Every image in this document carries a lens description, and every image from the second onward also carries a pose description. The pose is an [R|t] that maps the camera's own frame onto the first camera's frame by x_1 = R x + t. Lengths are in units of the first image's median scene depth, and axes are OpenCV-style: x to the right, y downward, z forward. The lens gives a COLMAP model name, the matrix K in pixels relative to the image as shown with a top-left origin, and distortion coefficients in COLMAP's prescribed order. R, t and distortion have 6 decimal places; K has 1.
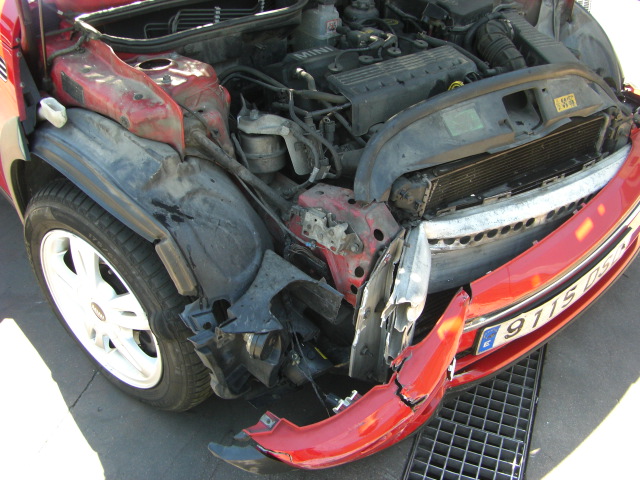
lens RADIAL K [[720.6, 0, 357.5], [0, 720.6, 239.0], [0, 0, 1]] dist [-0.138247, 0.000000]
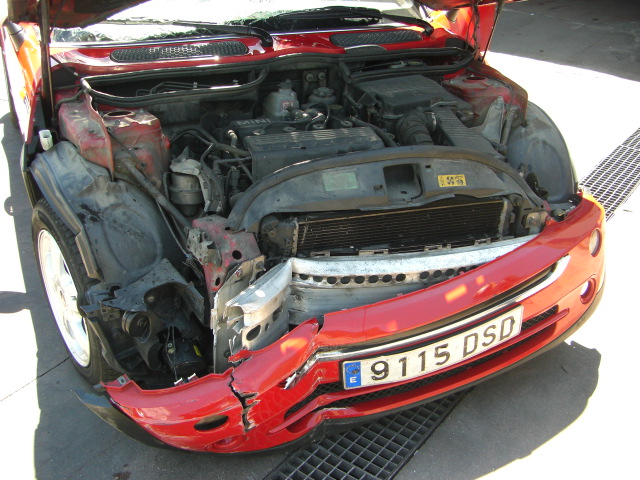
lens RADIAL K [[720.6, 0, 347.8], [0, 720.6, 258.3], [0, 0, 1]] dist [-0.138247, 0.000000]
pose [[0.959514, 0.130453, -0.249629, 0.481601], [-0.166268, 0.977718, -0.128150, 0.117549], [0.227349, 0.164467, 0.959824, -0.145349]]
